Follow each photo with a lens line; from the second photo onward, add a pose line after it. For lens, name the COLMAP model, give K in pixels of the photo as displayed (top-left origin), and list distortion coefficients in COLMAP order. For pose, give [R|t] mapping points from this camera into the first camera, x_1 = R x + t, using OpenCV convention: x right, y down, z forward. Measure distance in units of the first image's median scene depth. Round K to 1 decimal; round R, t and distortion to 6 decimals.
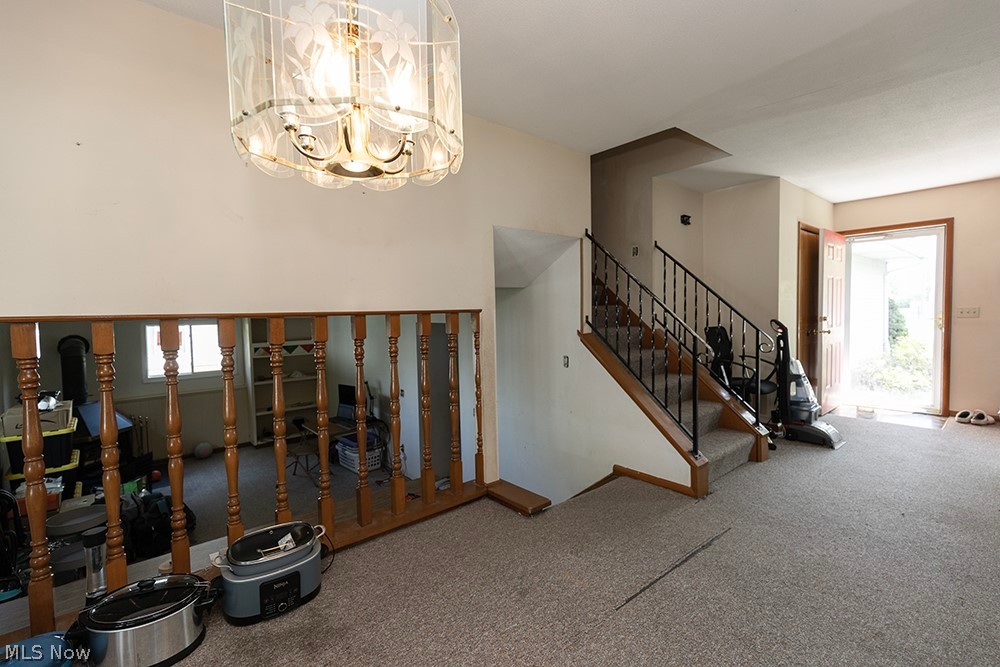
lens RADIAL K [[443.3, 0, 500.0], [0, 443.3, 333.5], [0, 0, 1]] dist [0.011782, -0.000130]
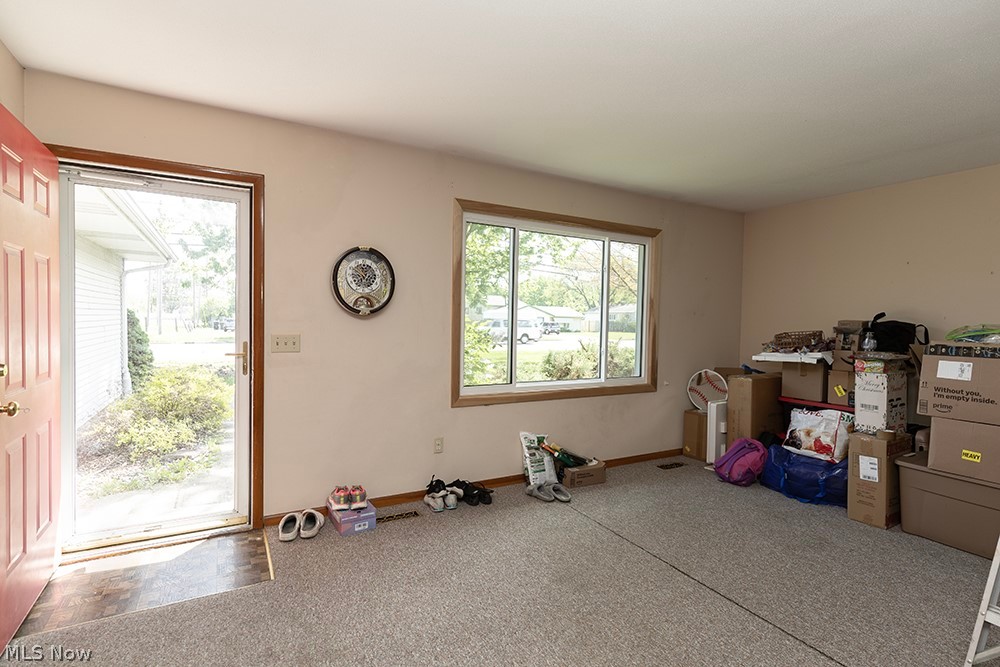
lens RADIAL K [[477.2, 0, 500.0], [0, 477.2, 333.5], [0, 0, 1]] dist [0.017636, -0.000002]
pose [[0.175680, -0.004019, 0.984439, 0.295711], [0.027150, 0.999631, -0.000764, -0.032606], [-0.984073, 0.026862, 0.175724, 0.383537]]
